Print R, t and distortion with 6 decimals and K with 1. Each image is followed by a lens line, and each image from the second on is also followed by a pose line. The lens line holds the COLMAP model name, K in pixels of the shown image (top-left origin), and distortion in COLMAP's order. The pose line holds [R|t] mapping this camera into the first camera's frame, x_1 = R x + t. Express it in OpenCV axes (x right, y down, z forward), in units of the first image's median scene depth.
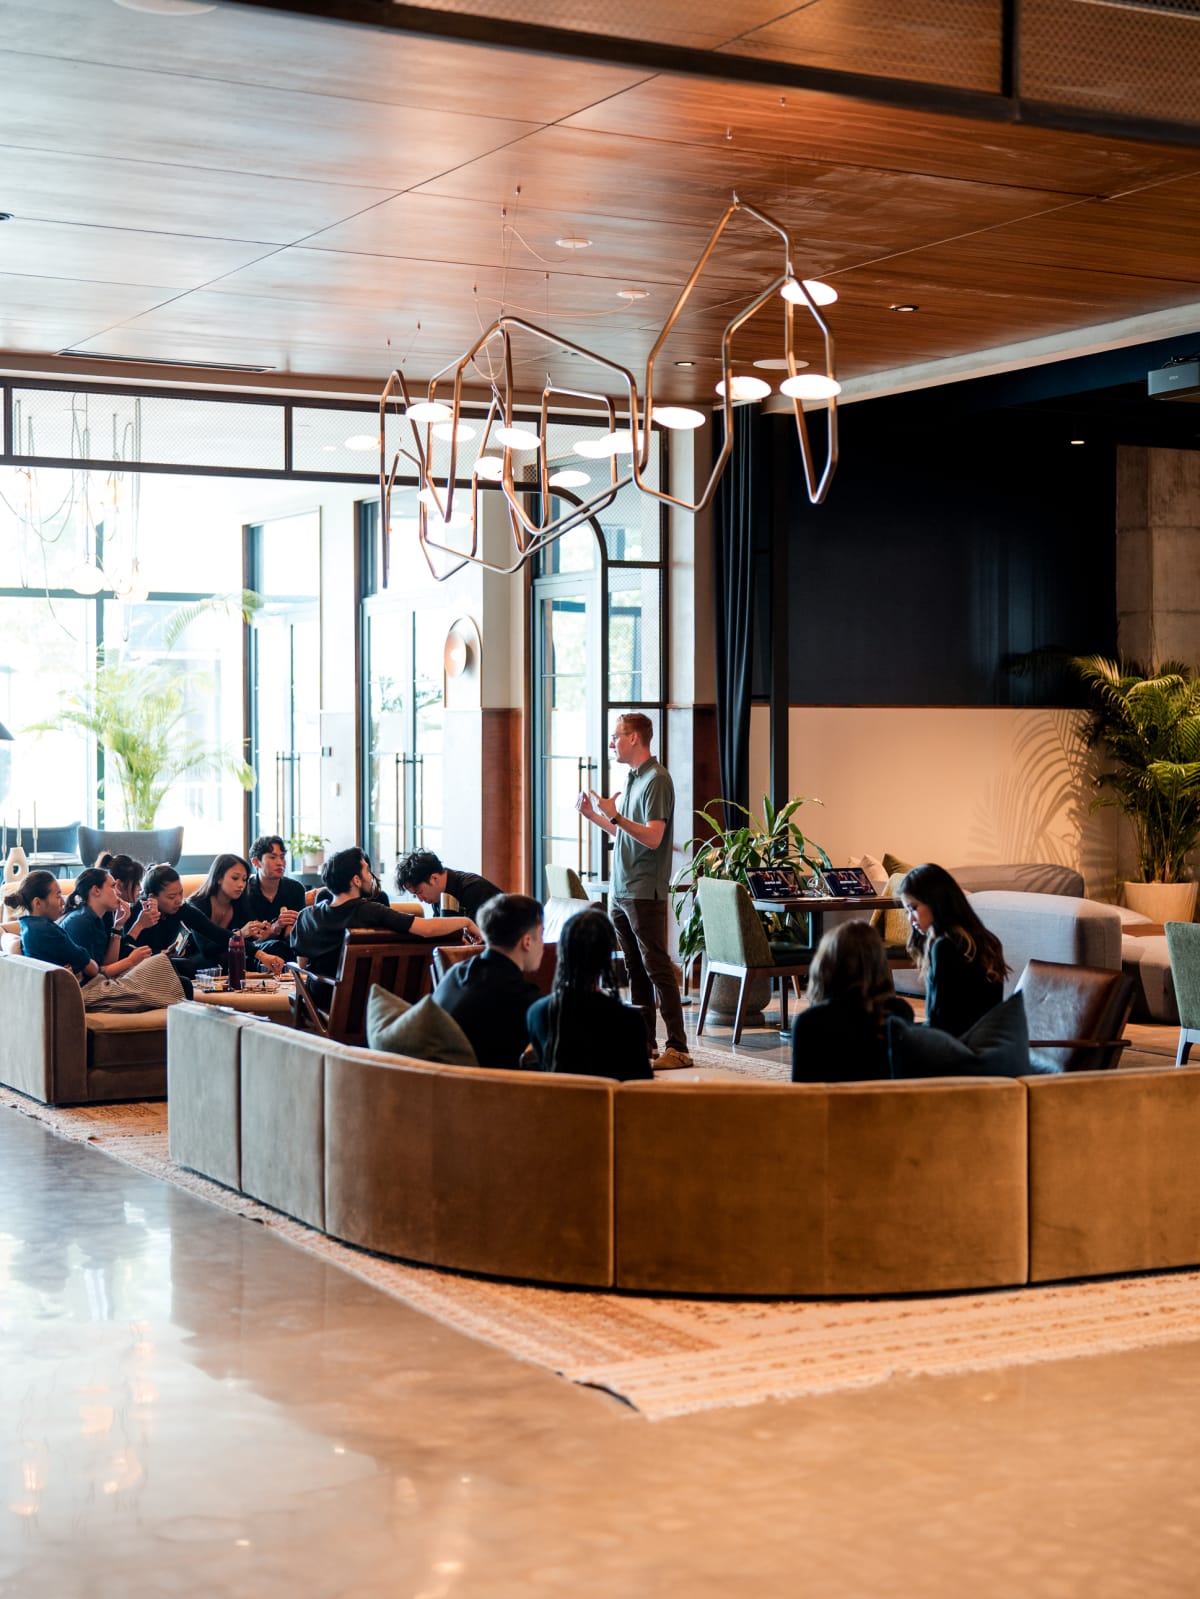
lens RADIAL K [[2500.2, 0, 600.0], [0, 2500.2, 799.5], [0, 0, 1]] dist [-0.016329, -0.009082]
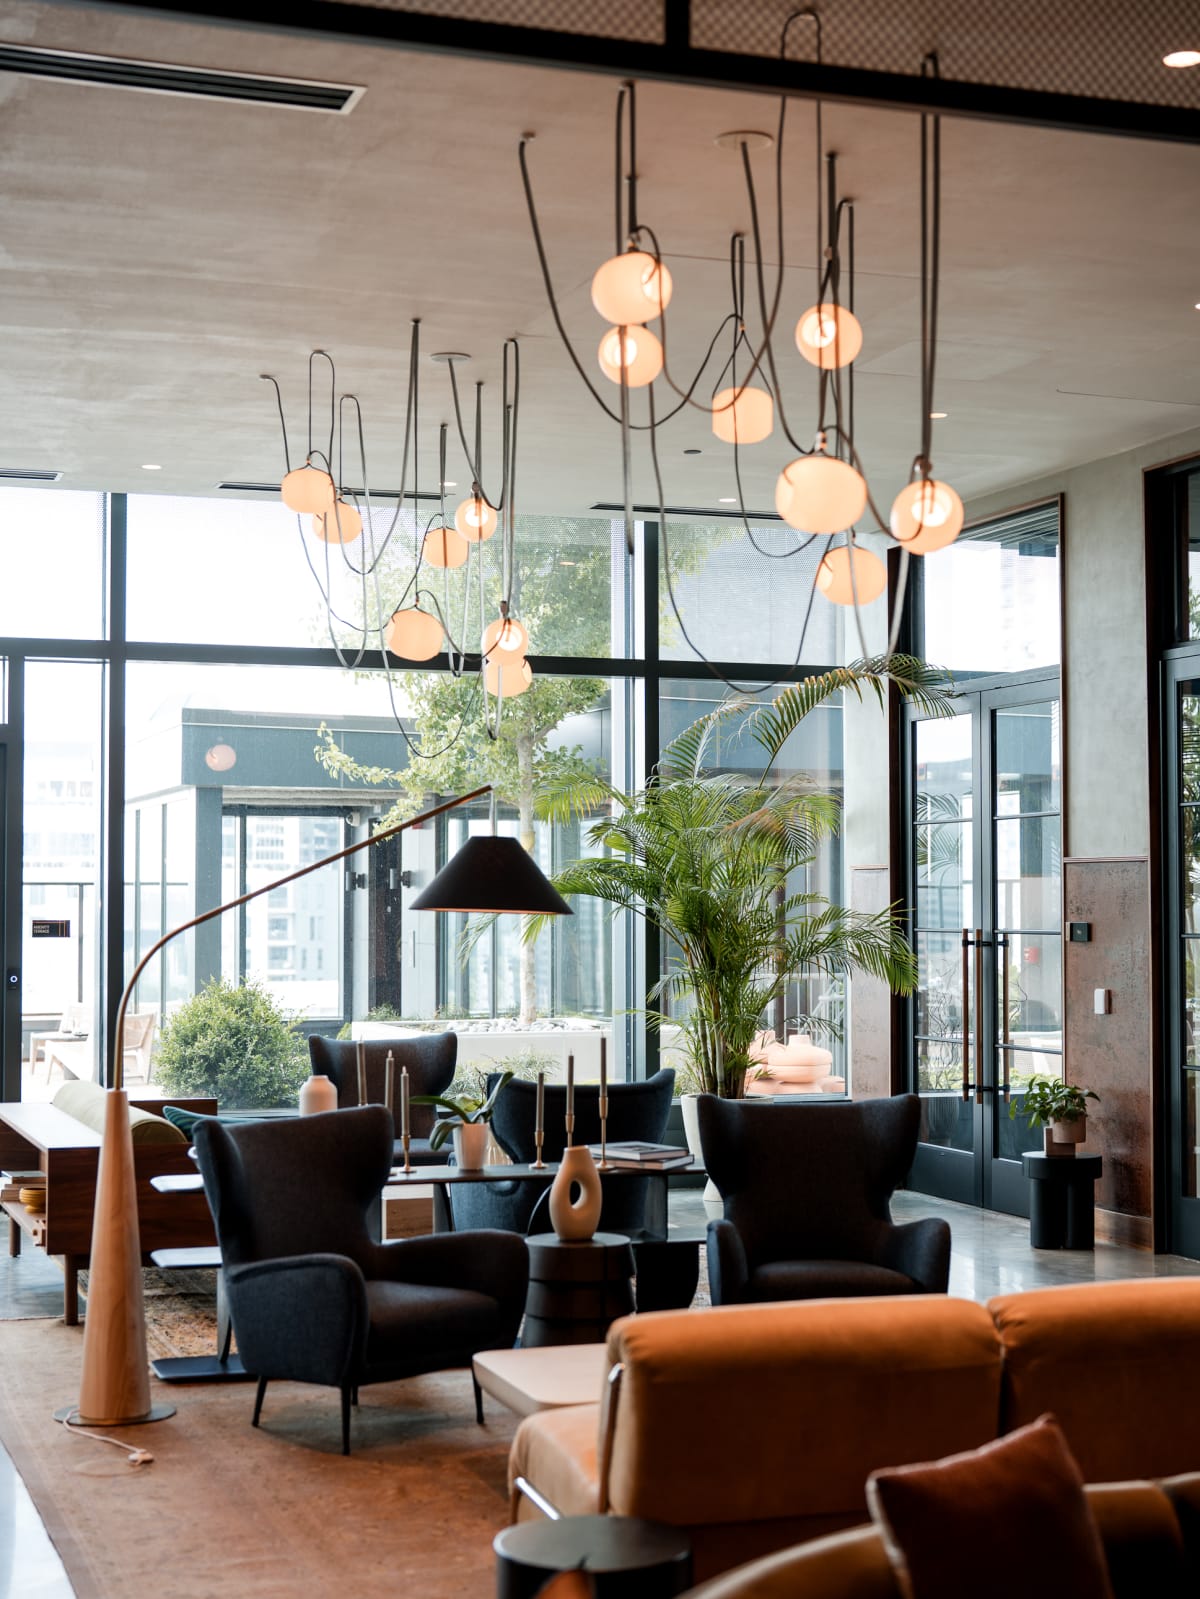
lens RADIAL K [[2500.2, 0, 600.0], [0, 2500.2, 799.5], [0, 0, 1]] dist [-0.016329, -0.009082]
pose [[0.986966, -0.002686, -0.160906, -0.118938], [-0.008525, 0.997584, -0.068940, -0.009063], [0.160702, 0.069413, 0.984559, 0.416436]]
